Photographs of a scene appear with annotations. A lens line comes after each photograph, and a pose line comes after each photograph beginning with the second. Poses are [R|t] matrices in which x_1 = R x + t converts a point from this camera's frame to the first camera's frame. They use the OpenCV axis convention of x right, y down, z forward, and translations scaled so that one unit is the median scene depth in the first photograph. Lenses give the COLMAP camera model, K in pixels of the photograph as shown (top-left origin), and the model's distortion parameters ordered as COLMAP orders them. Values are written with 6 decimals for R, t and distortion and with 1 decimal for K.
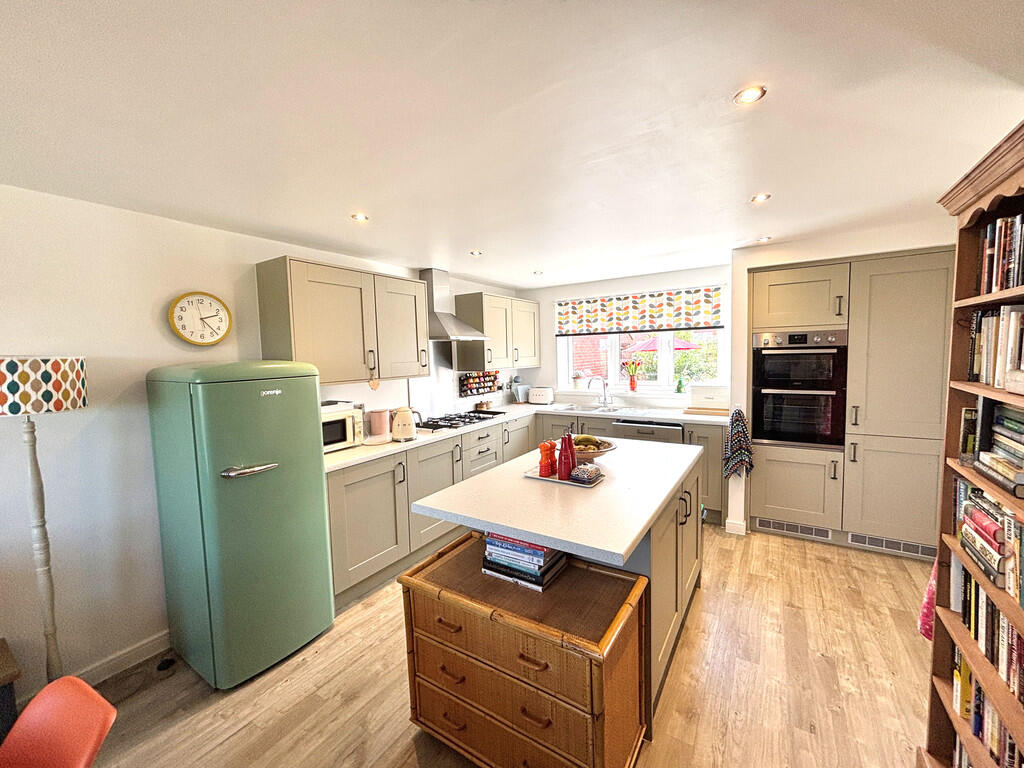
lens RADIAL K [[413.6, 0, 510.6], [0, 413.6, 382.6], [0, 0, 1]] dist [0.003170, 0.000378]
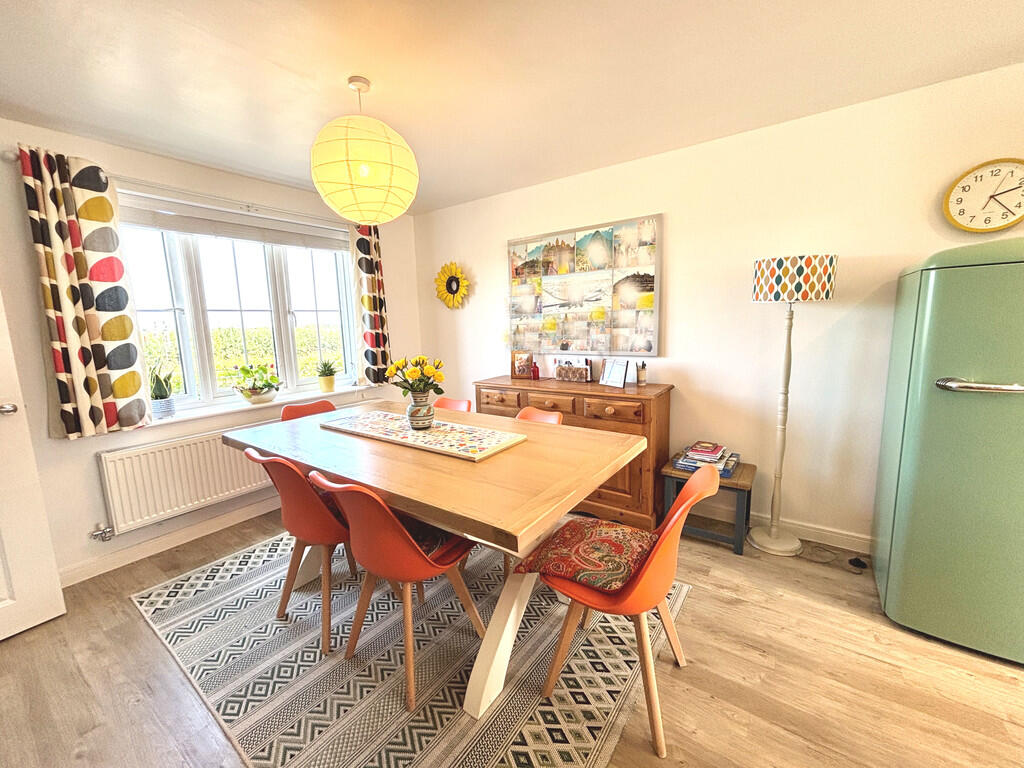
lens RADIAL K [[413.6, 0, 510.2], [0, 413.6, 384.4], [0, 0, 1]] dist [0.003170, 0.000378]
pose [[-0.055087, 0.170557, -0.983807, 0.175112], [-0.047982, 0.983712, 0.173227, 0.134962], [0.997328, 0.056748, -0.046006, 0.209550]]
